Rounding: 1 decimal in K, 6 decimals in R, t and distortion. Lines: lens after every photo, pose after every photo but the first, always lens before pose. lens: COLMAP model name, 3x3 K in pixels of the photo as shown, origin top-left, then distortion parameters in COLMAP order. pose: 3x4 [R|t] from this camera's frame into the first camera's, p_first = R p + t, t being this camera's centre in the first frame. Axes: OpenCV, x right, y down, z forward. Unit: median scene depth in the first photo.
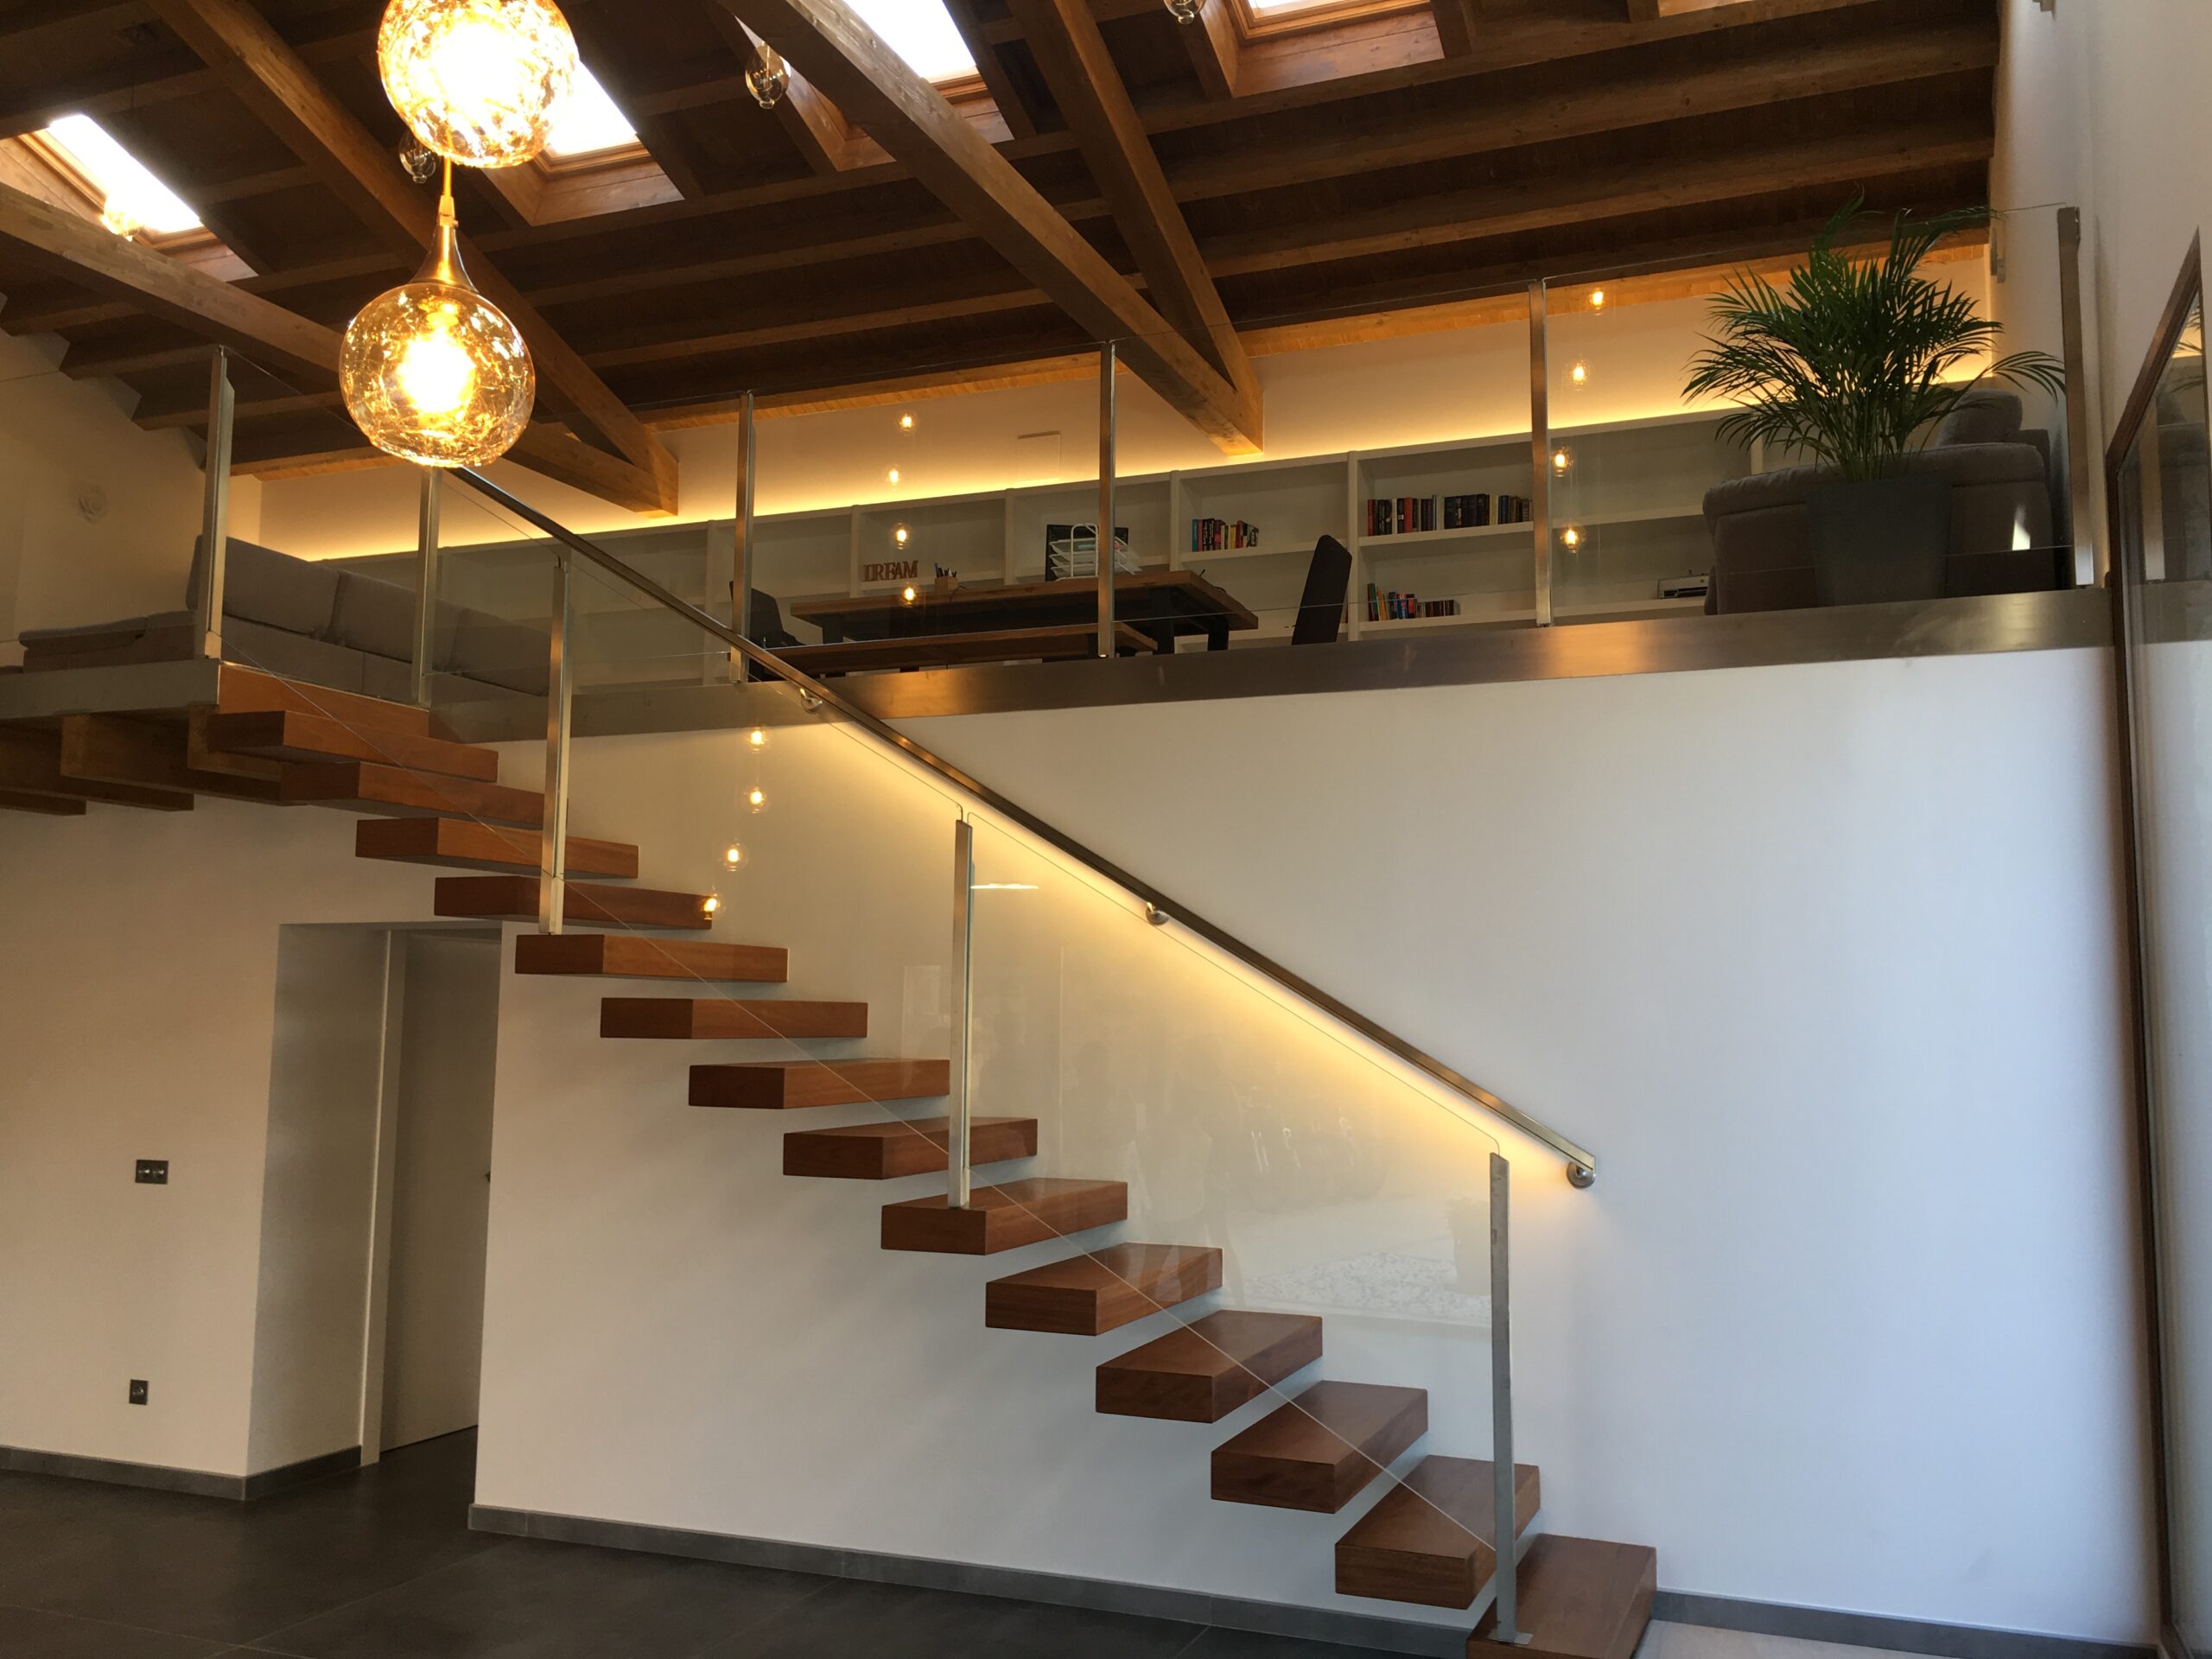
lens RADIAL K [[1889.5, 0, 1106.0], [0, 1889.5, 829.5], [0, 0, 1]] dist [0.100050, -0.121671]
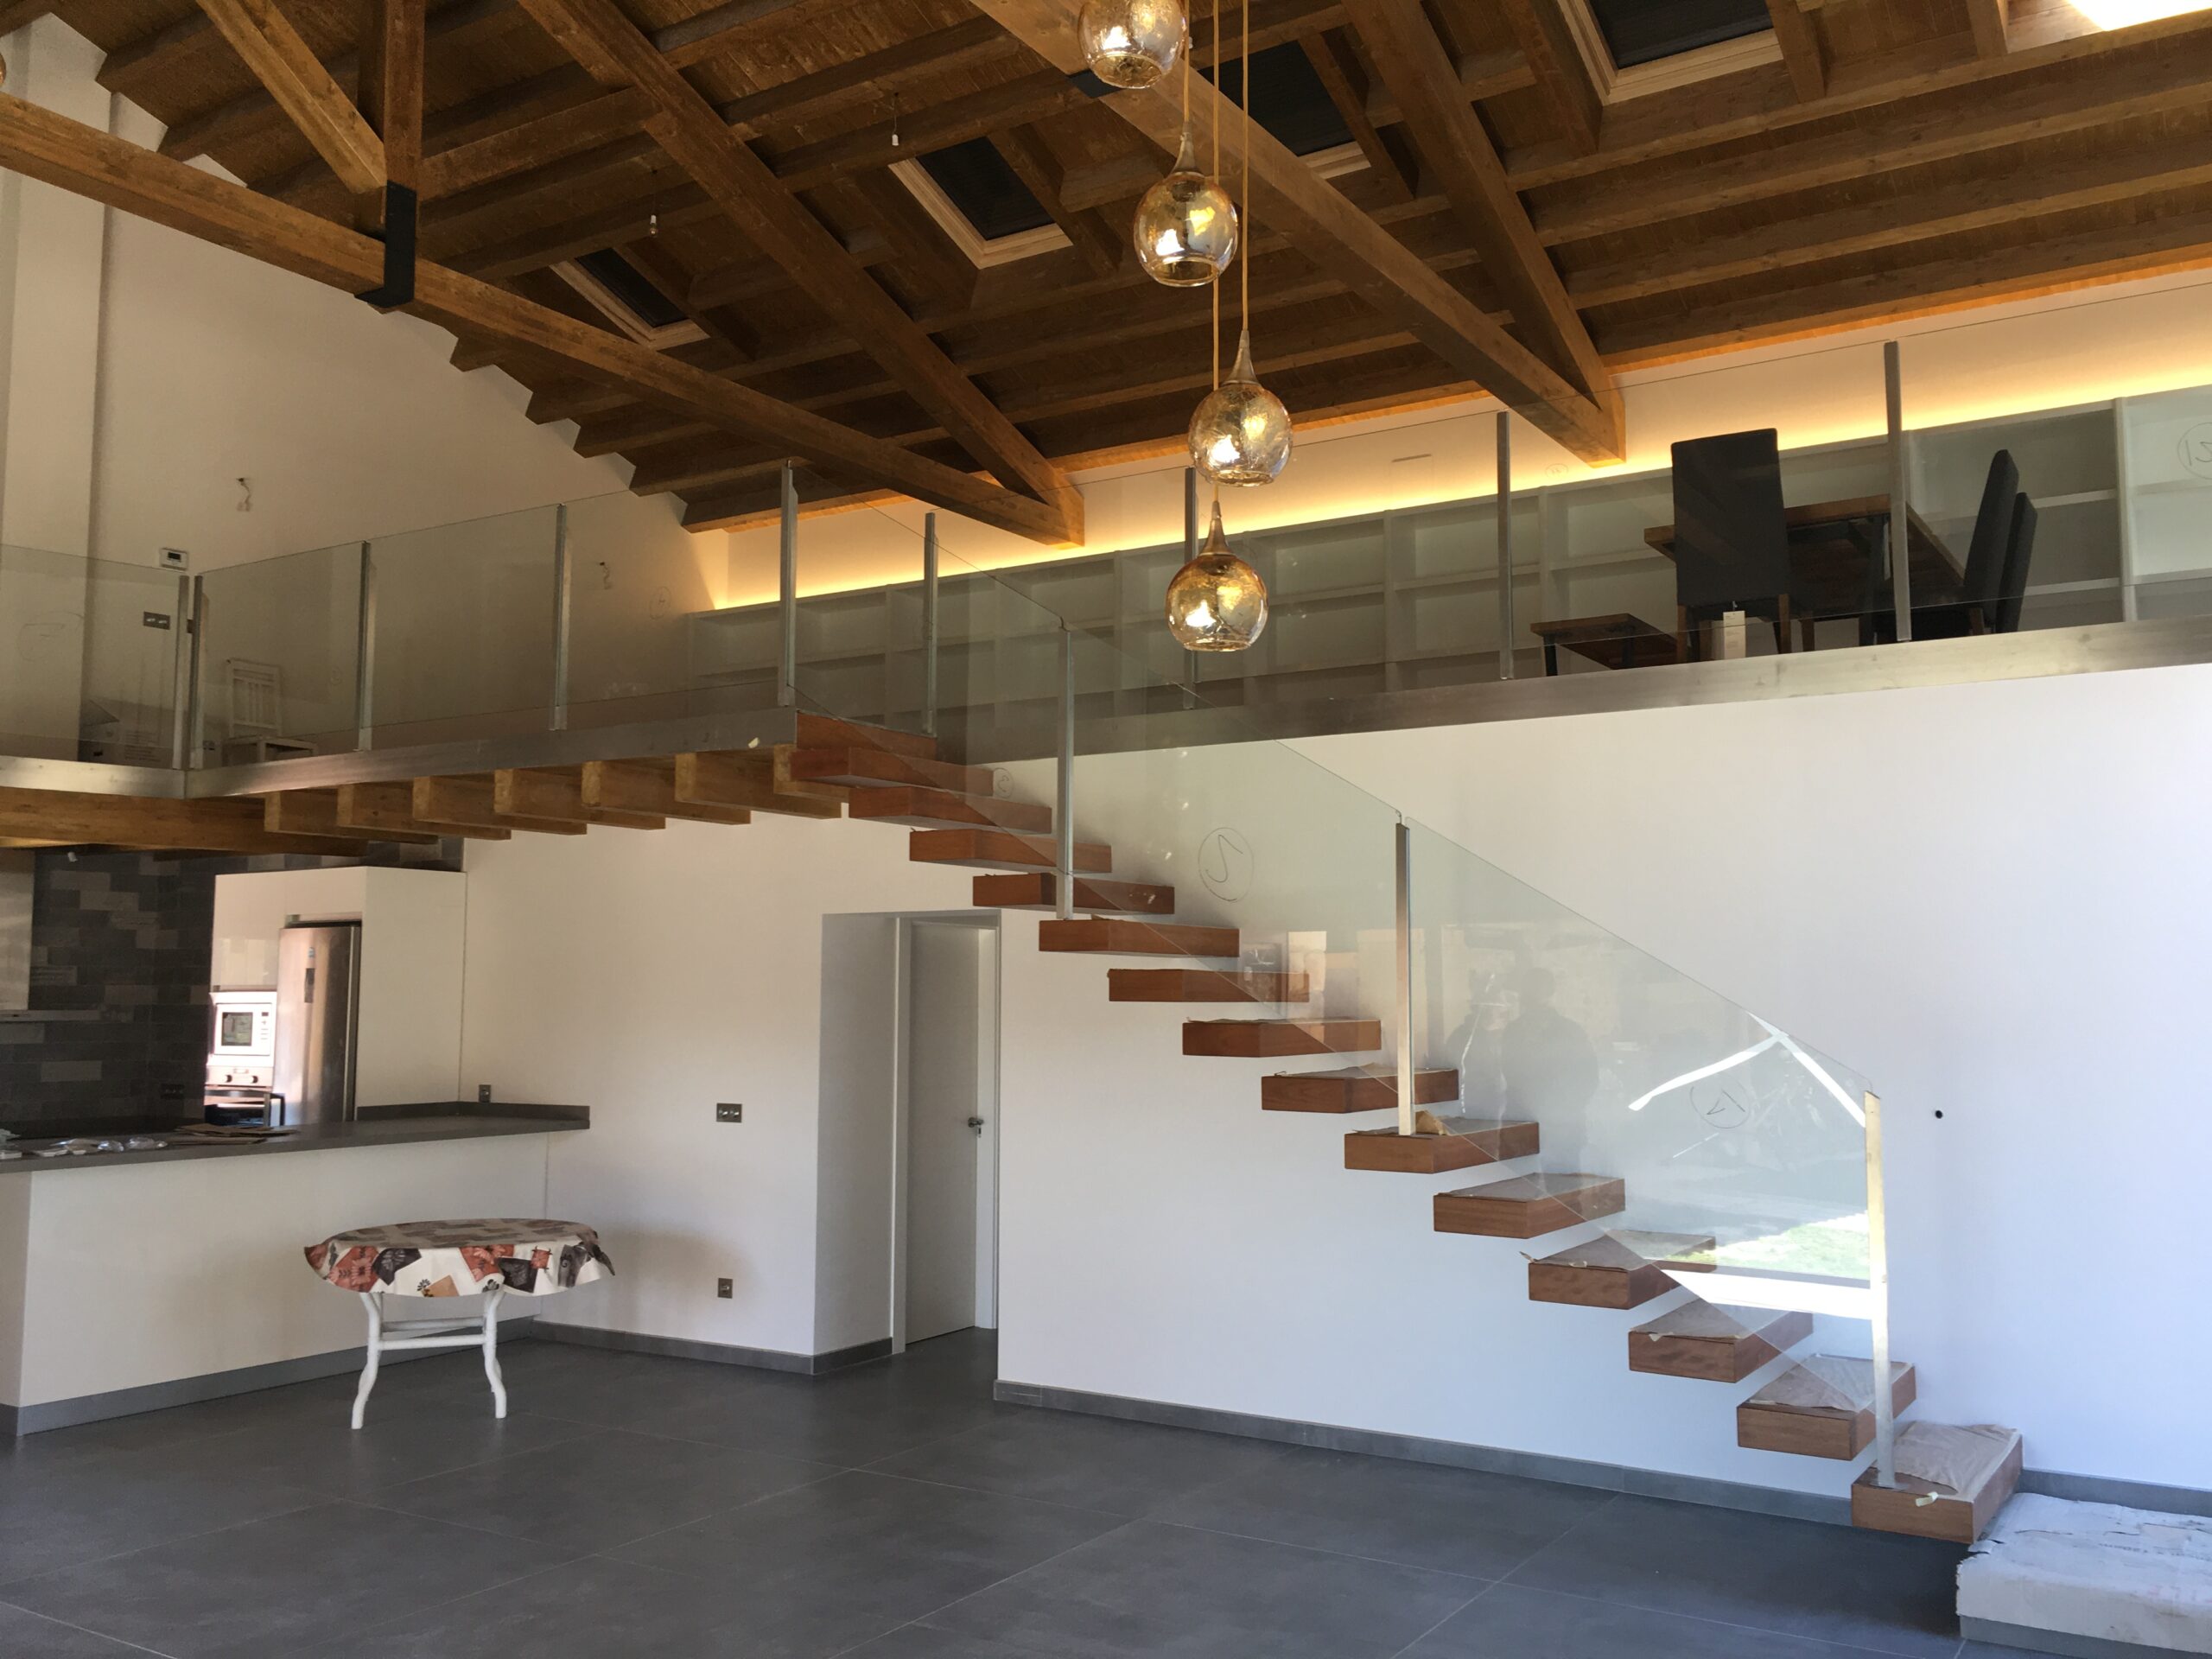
lens RADIAL K [[1889.5, 0, 1106.0], [0, 1889.5, 829.5], [0, 0, 1]] dist [0.100050, -0.121671]
pose [[0.984456, -0.022953, -0.174124, -0.034830], [0.024914, 0.999648, 0.009084, -0.011730], [0.173854, -0.013281, 0.984682, -0.173886]]
